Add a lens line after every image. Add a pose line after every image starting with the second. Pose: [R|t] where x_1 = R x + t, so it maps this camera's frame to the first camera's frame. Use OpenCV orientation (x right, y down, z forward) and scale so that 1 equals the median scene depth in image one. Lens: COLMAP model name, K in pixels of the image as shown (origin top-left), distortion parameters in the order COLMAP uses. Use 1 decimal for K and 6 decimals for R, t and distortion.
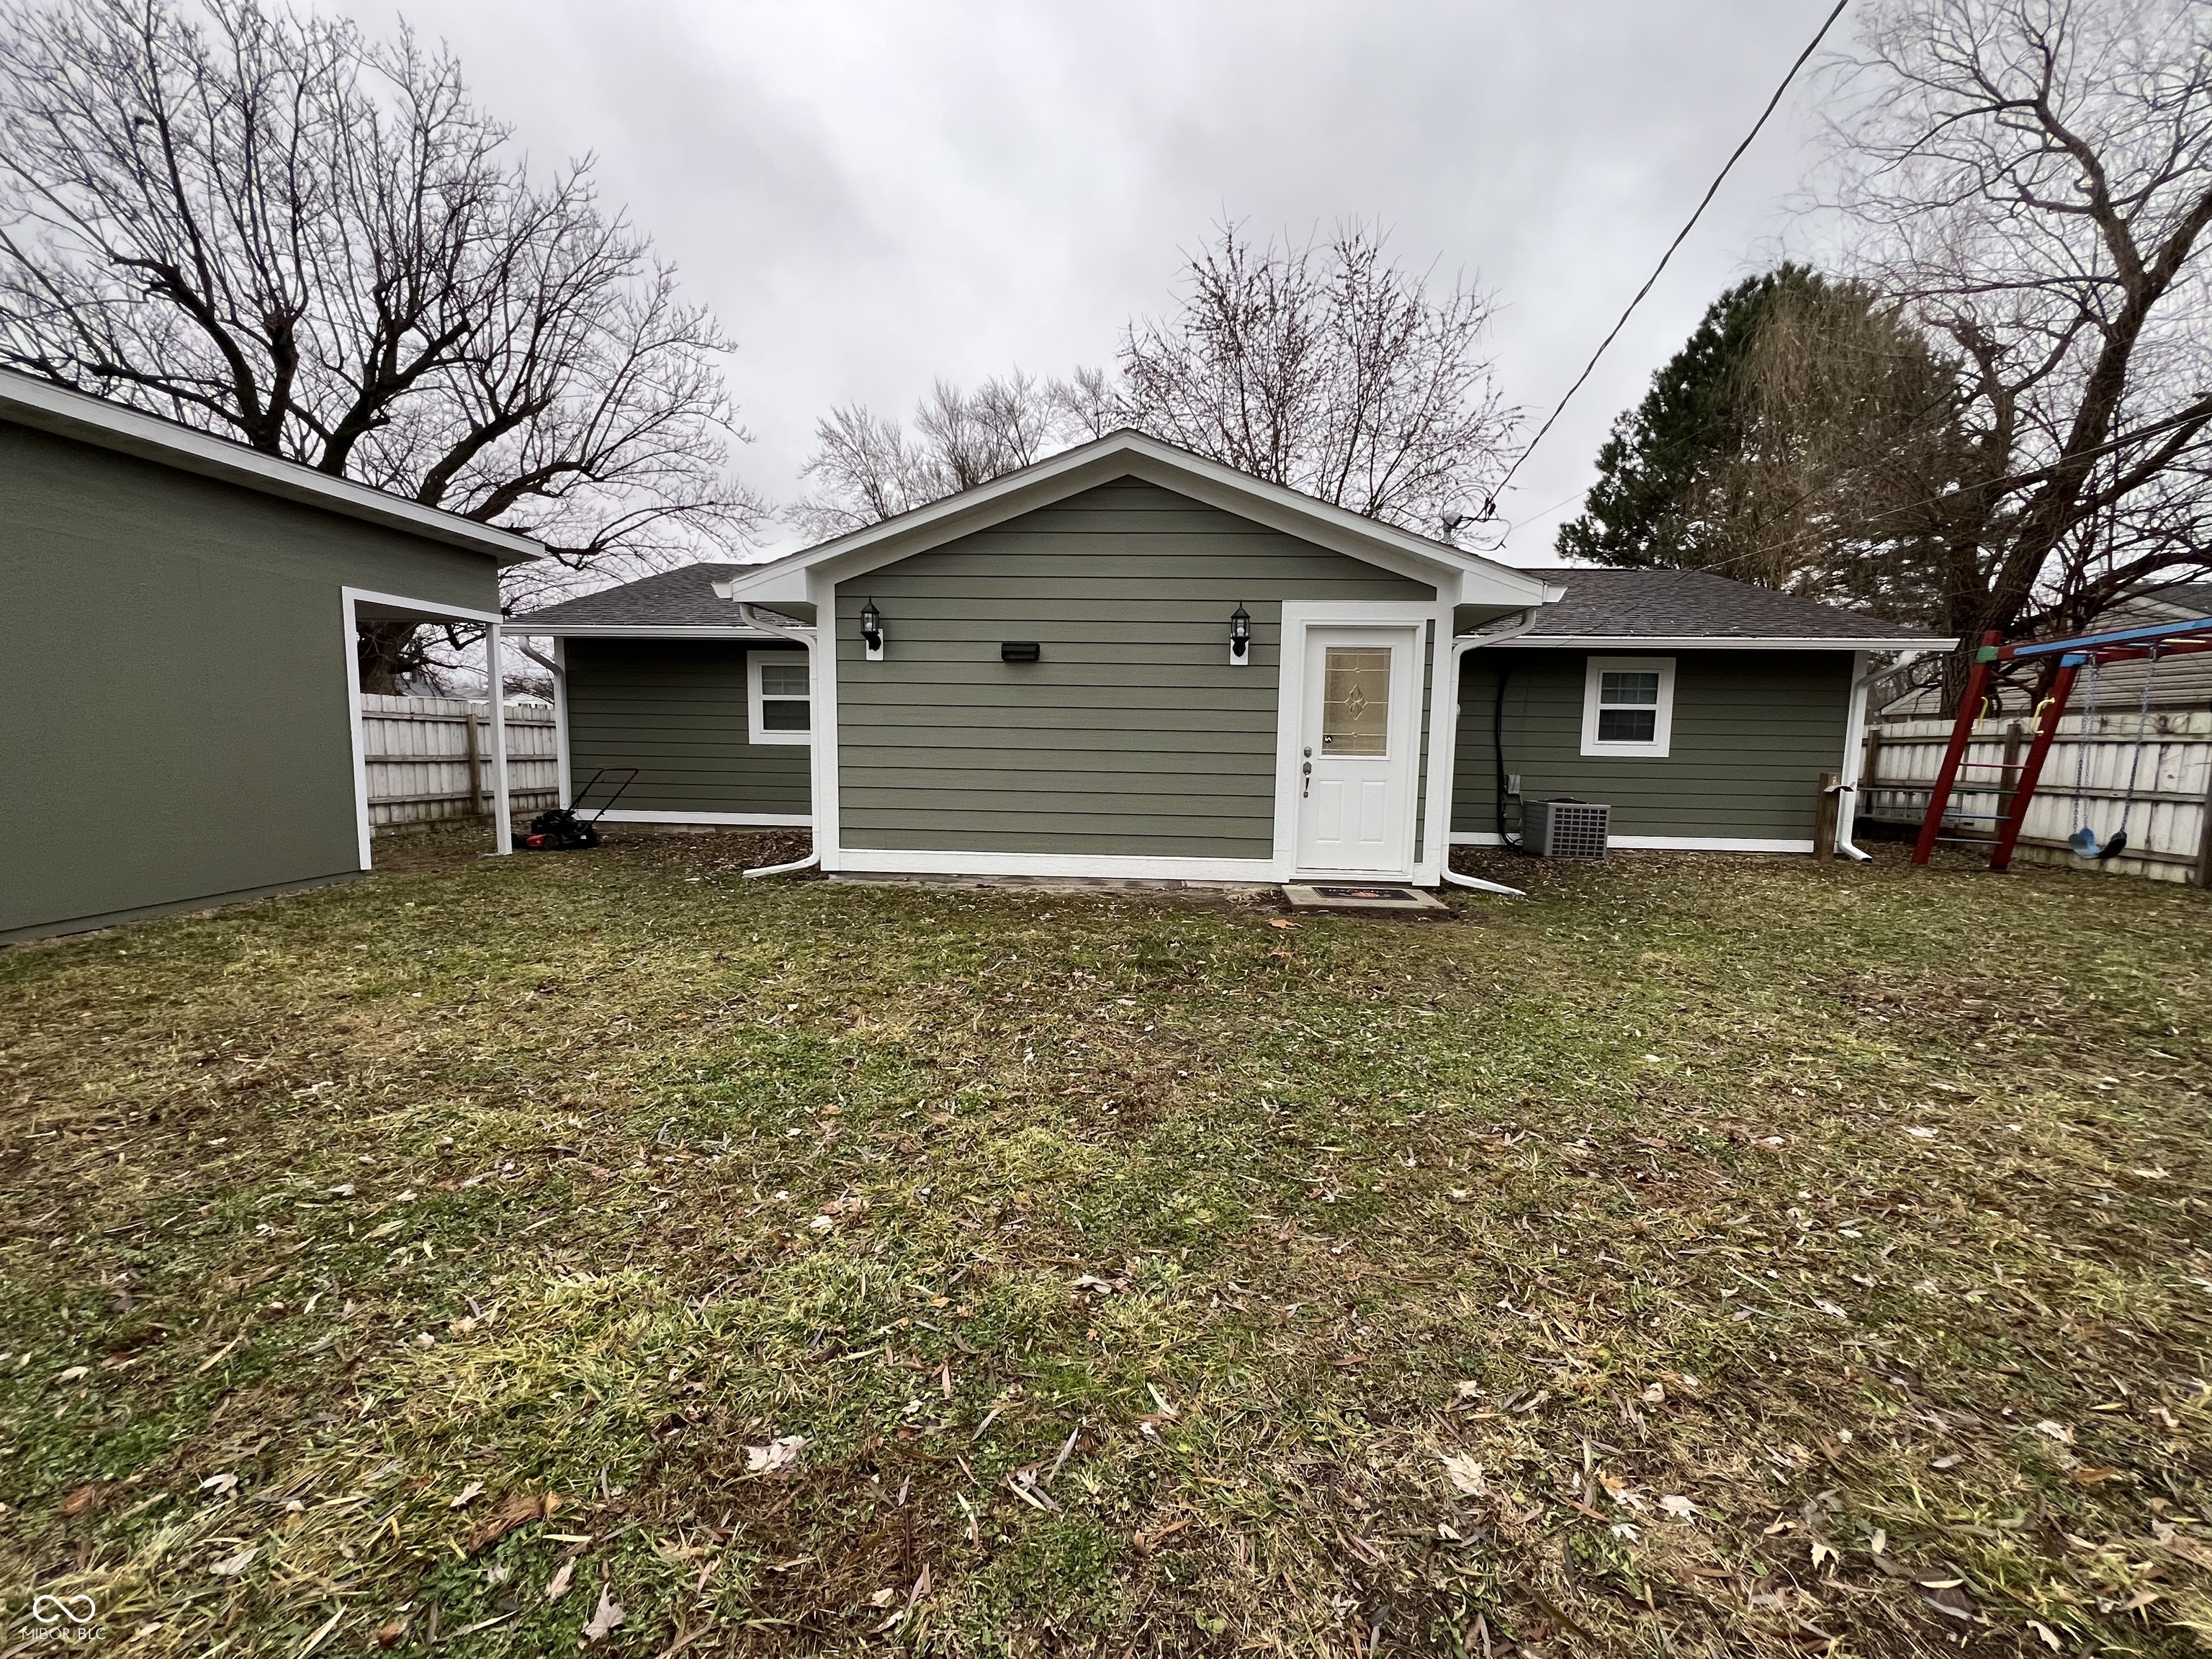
lens RADIAL K [[887.4, 0, 1110.5], [0, 887.4, 830.5], [0, 0, 1]] dist [-0.002231, 0.000583]
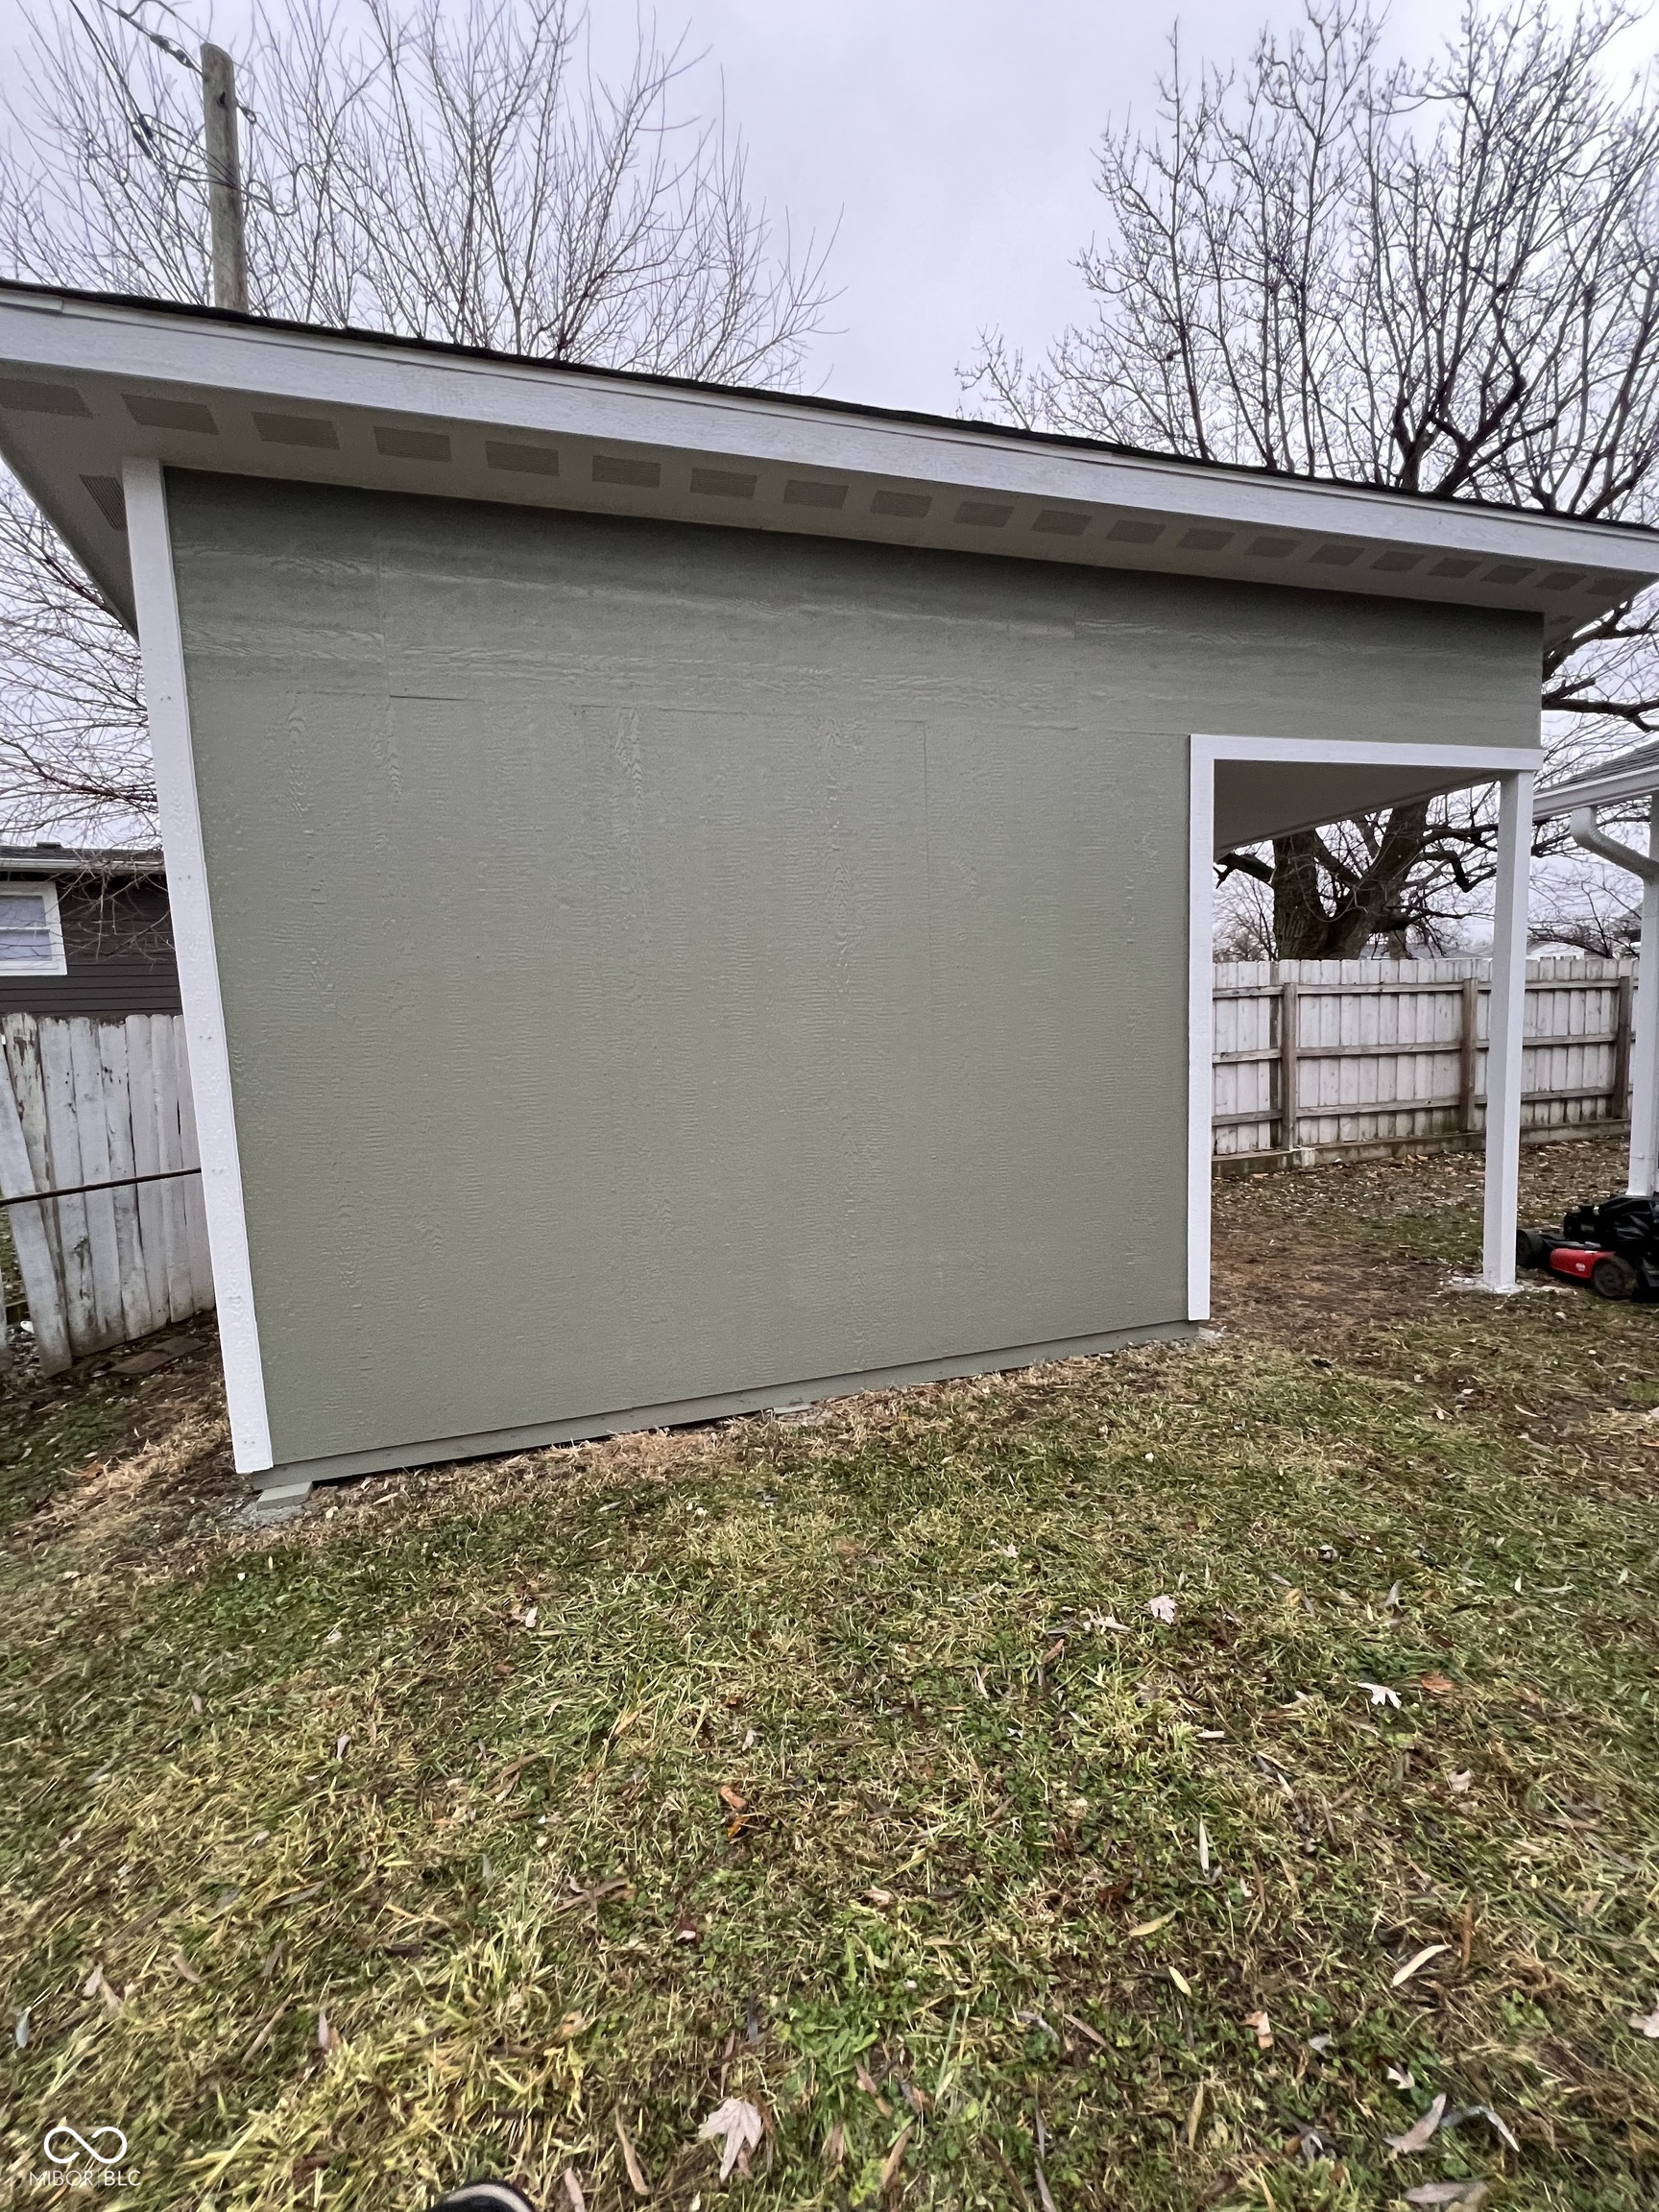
lens RADIAL K [[883.6, 0, 827.8], [0, 883.6, 1108.9], [0, 0, 1]] dist [-0.001888, 0.000576]
pose [[0.305562, 0.069514, -0.949631, -0.459233], [-0.049893, 0.997130, 0.056937, -0.091583], [0.950864, 0.029982, 0.308153, 0.669824]]
